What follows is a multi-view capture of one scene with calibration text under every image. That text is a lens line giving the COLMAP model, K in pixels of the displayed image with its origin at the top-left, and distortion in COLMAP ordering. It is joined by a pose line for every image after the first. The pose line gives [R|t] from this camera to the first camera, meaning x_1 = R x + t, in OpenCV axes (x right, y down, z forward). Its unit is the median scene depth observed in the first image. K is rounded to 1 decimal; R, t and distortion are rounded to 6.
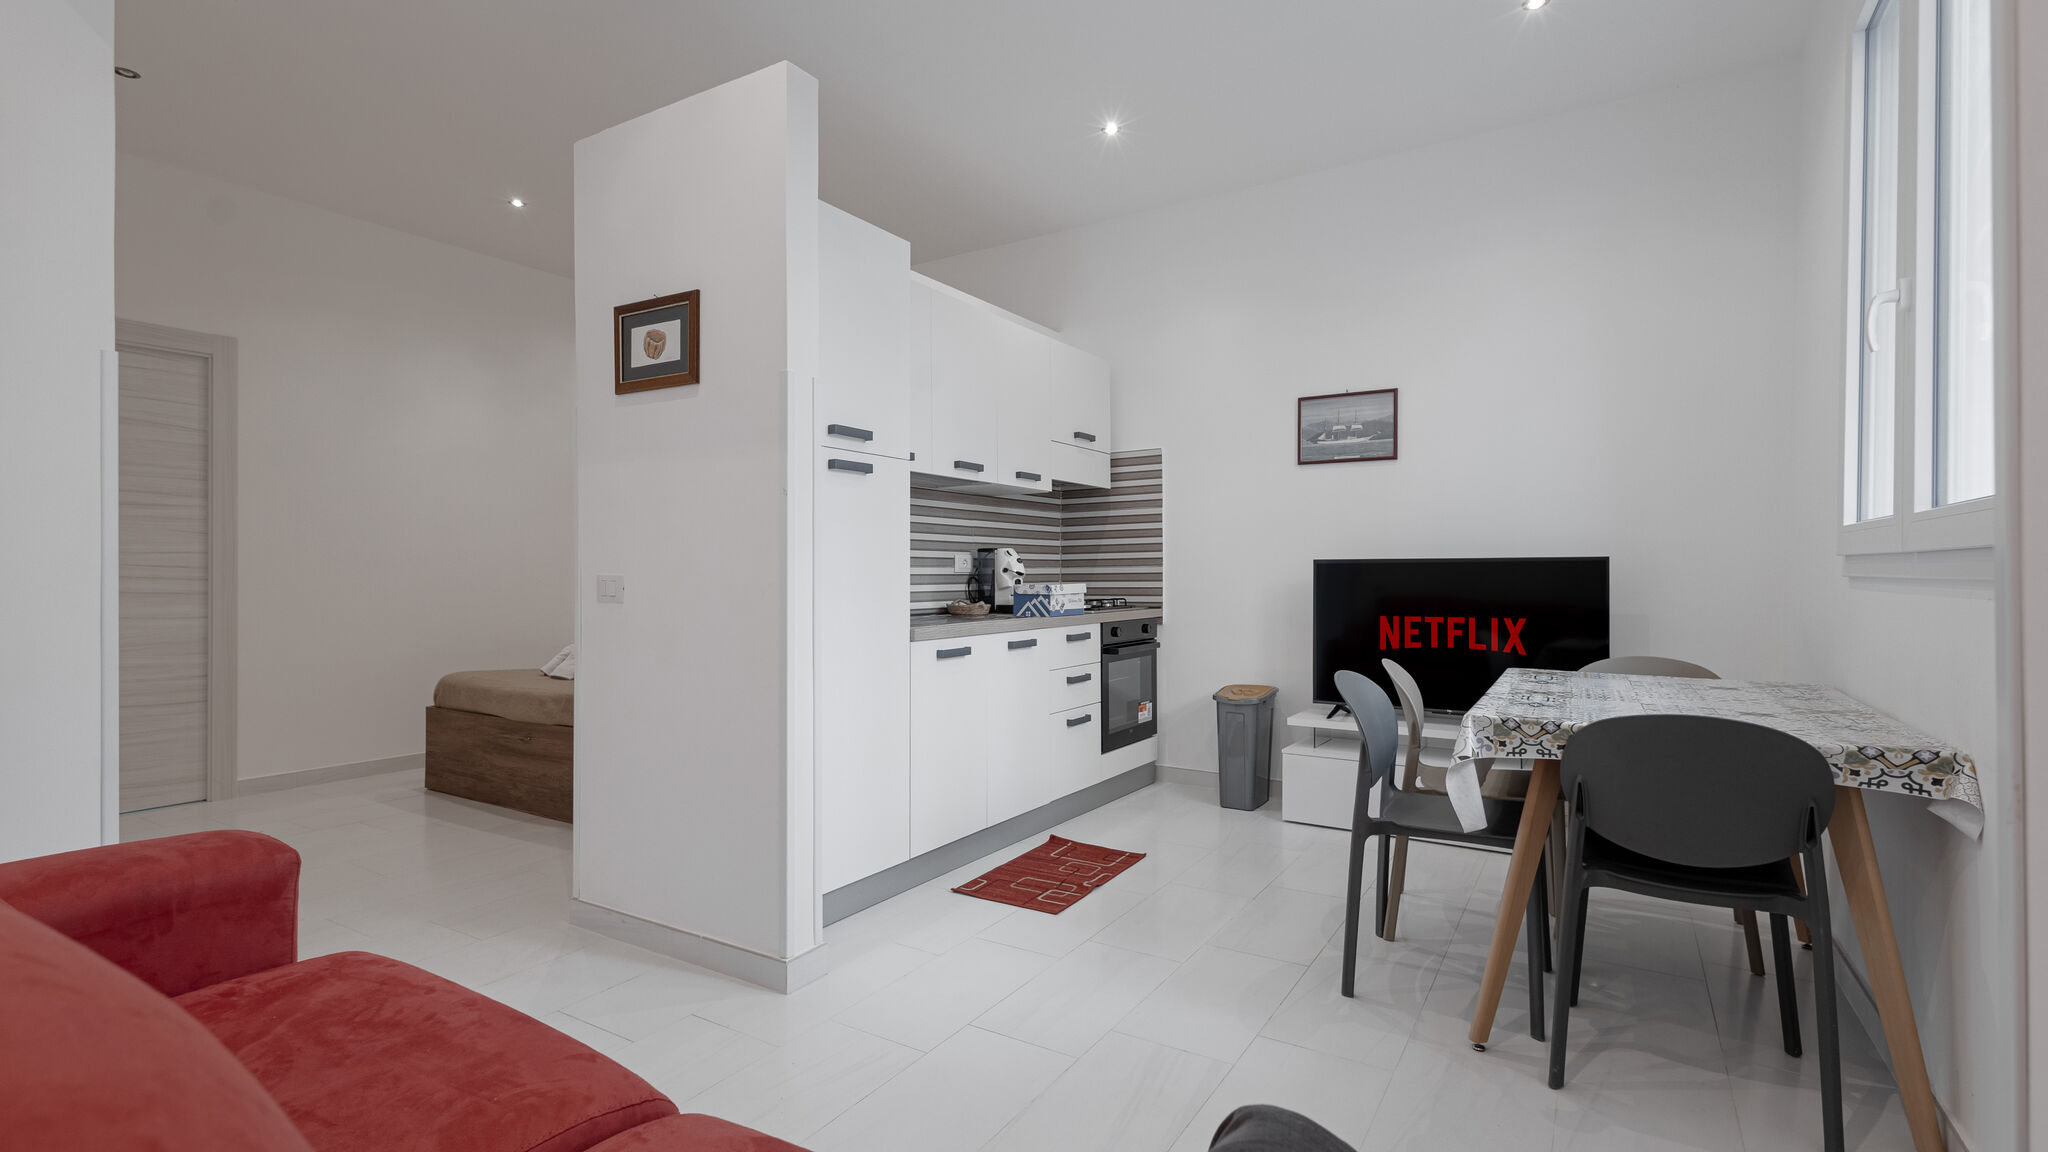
lens RADIAL K [[963.2, 0, 1013.9], [0, 963.2, 570.8], [0, 0, 1]] dist [0.009174, -0.000744]
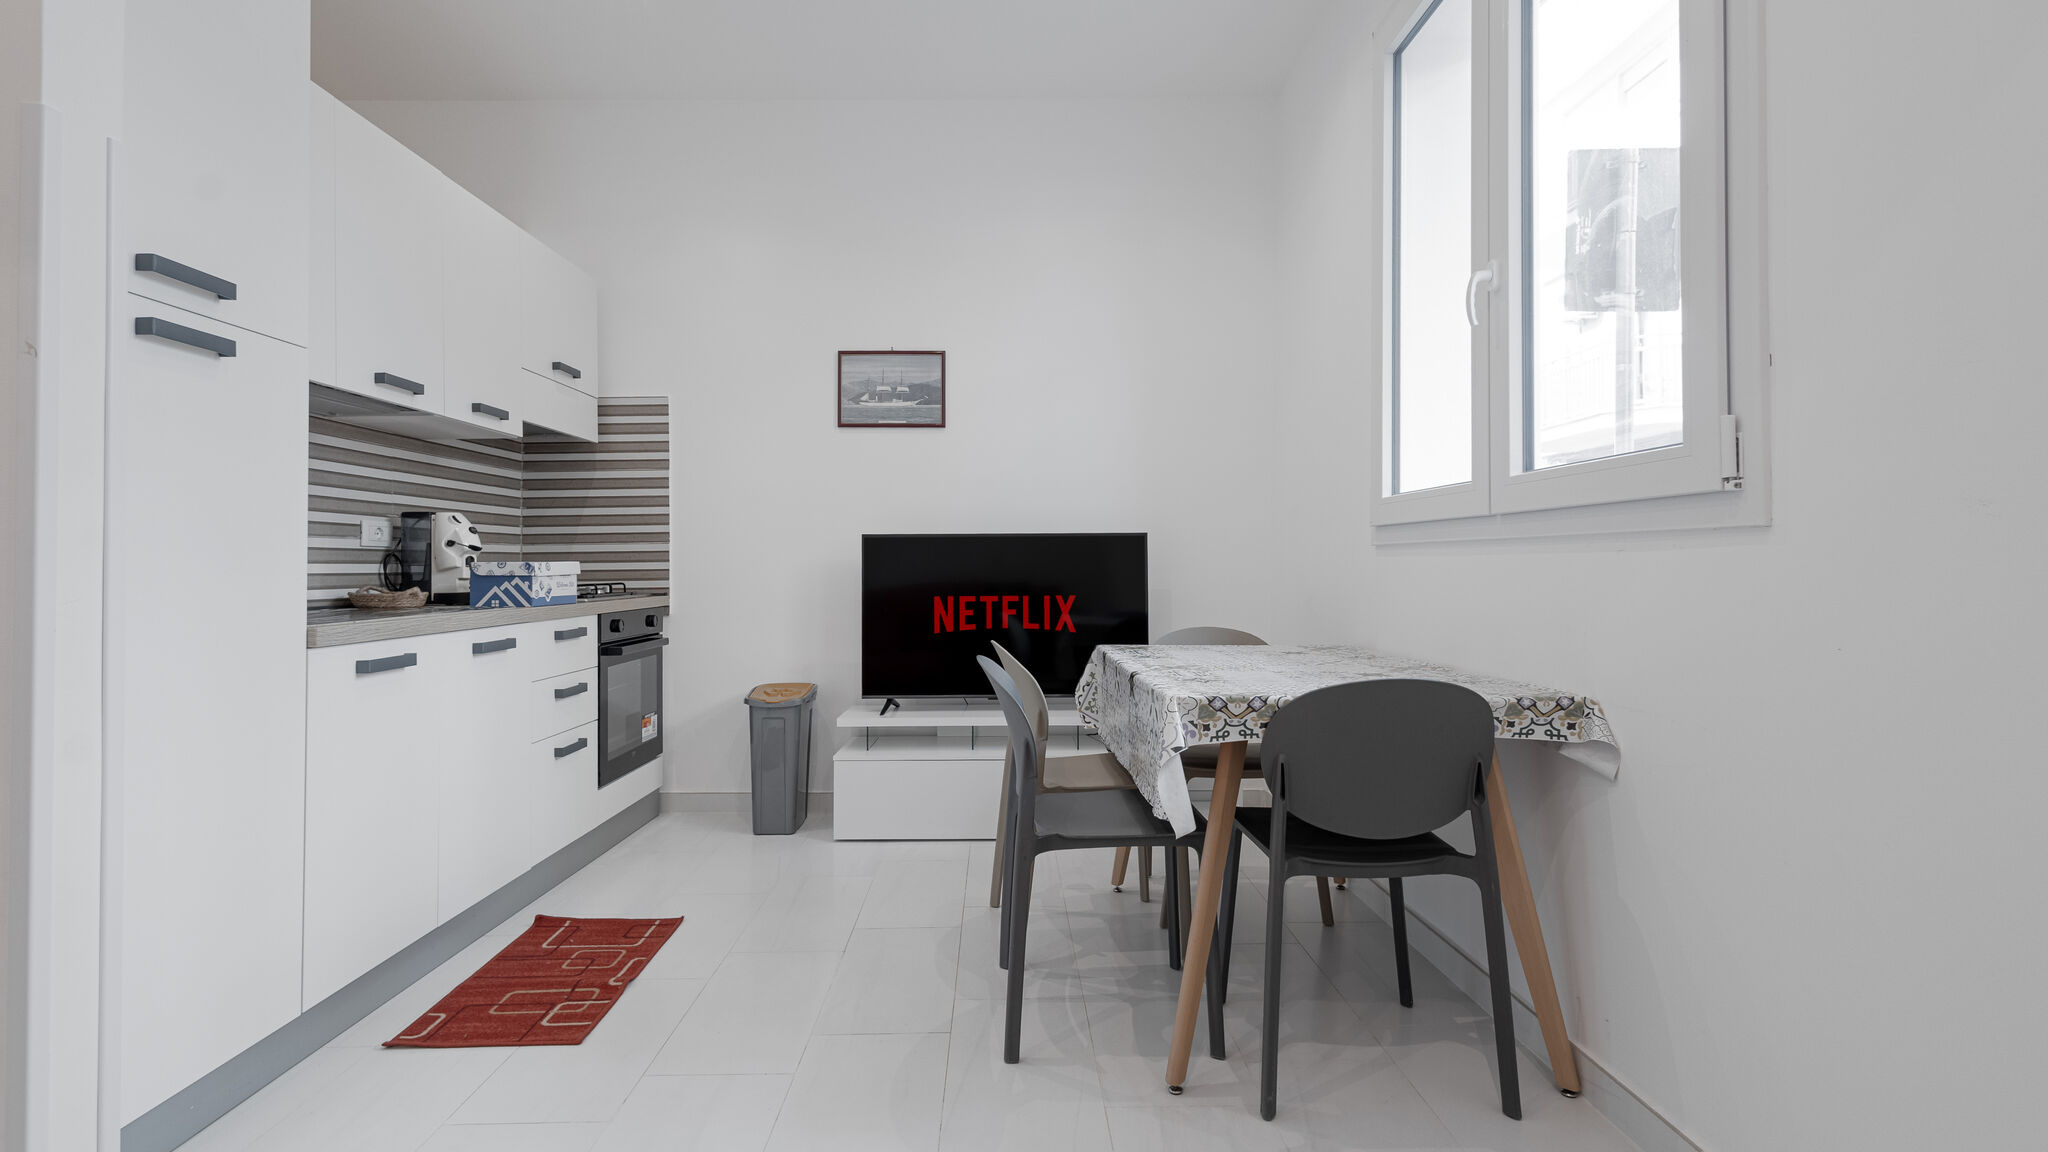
lens RADIAL K [[974.1, 0, 1025.6], [0, 974.1, 547.9], [0, 0, 1]] dist [0.012209, -0.001514]
pose [[0.833736, 0.007467, 0.552113, -0.056924], [0.002873, 0.999836, -0.017861, 0.017790], [-0.552156, 0.016477, 0.833578, 0.189443]]
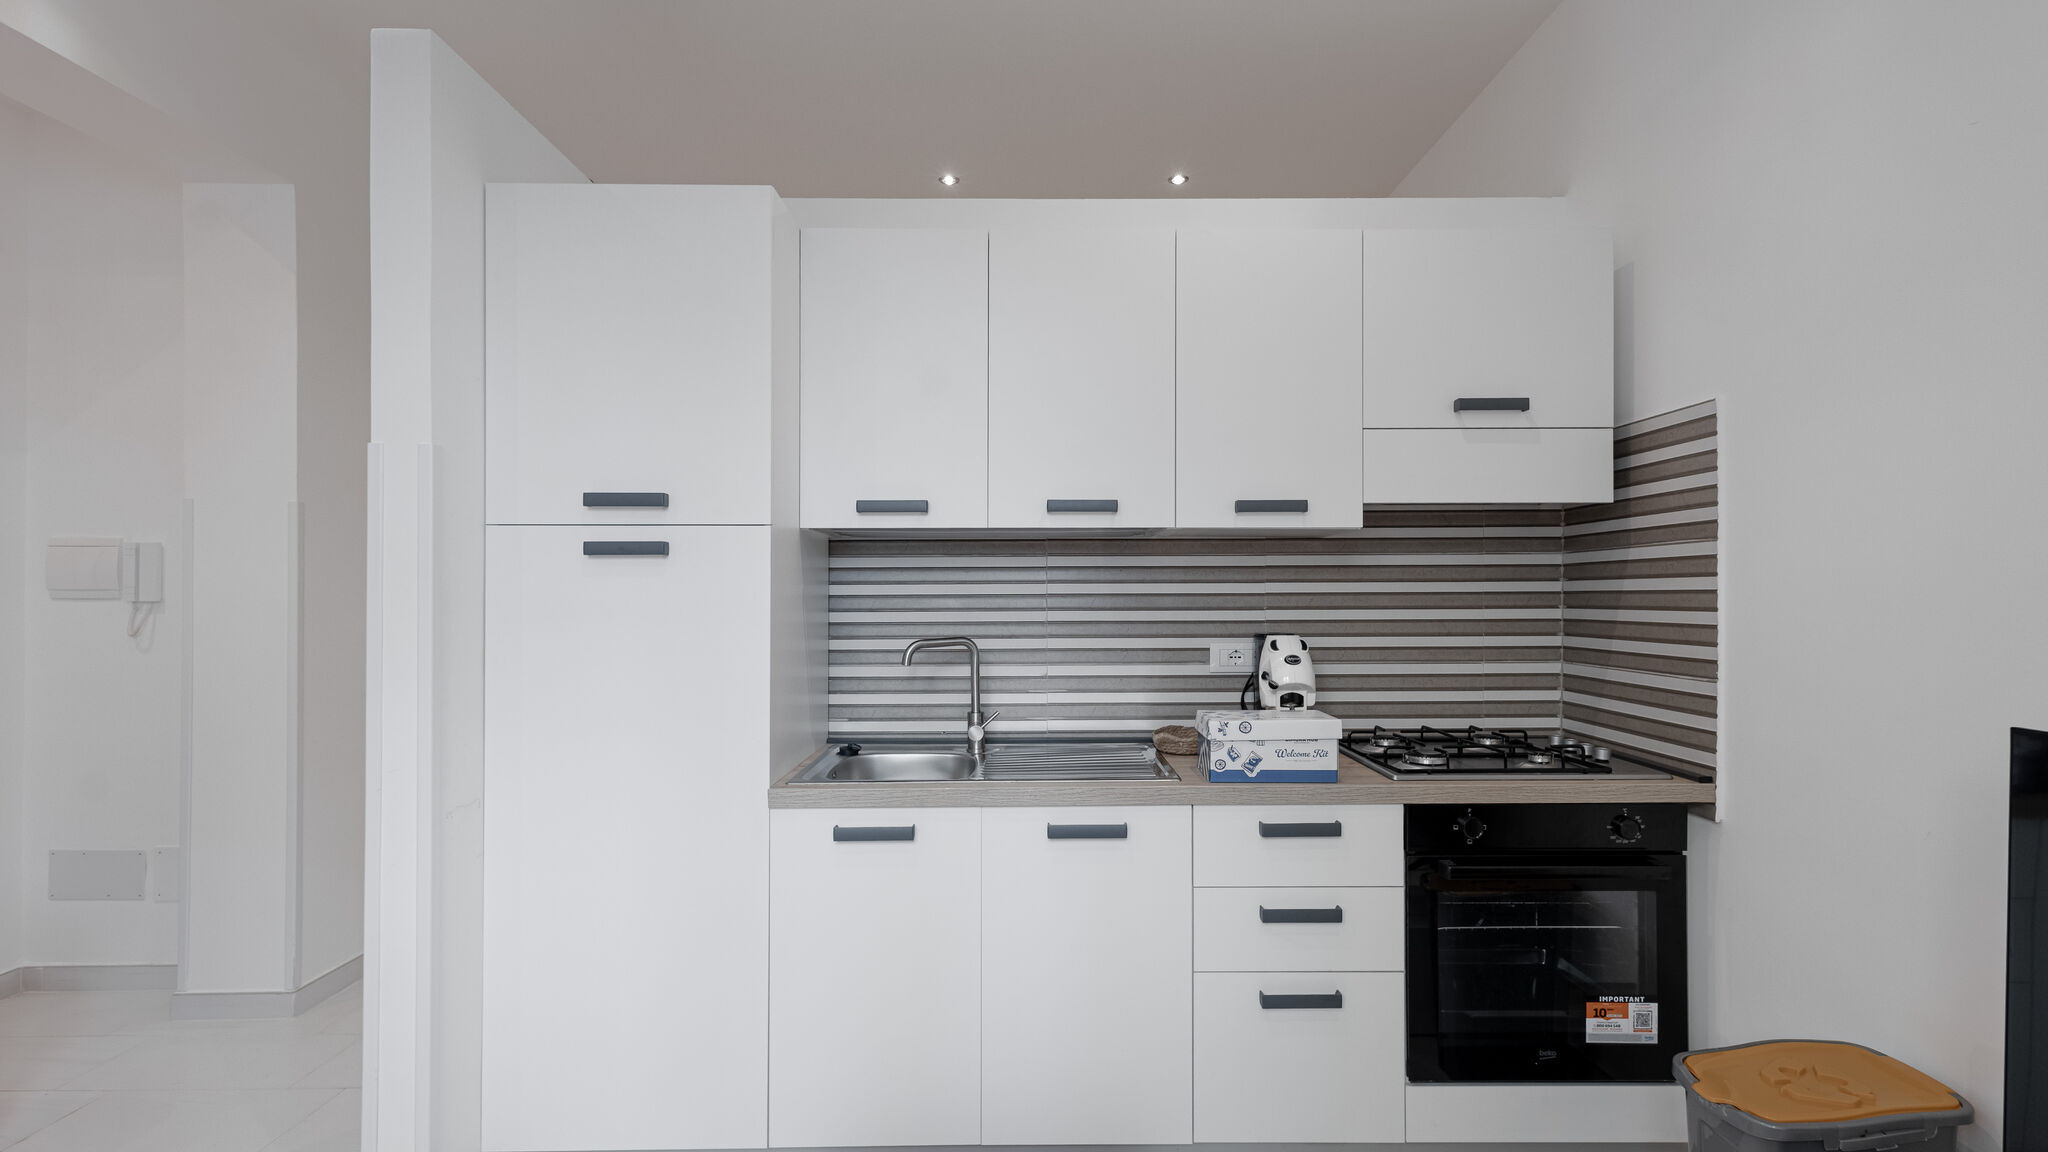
lens RADIAL K [[963.2, 0, 1013.9], [0, 963.2, 570.8], [0, 0, 1]] dist [0.009174, -0.000744]
pose [[0.537816, -0.017182, -0.842887, 0.414872], [0.005746, 0.999844, -0.016715, -0.057149], [0.843043, 0.004146, 0.537830, 0.623455]]
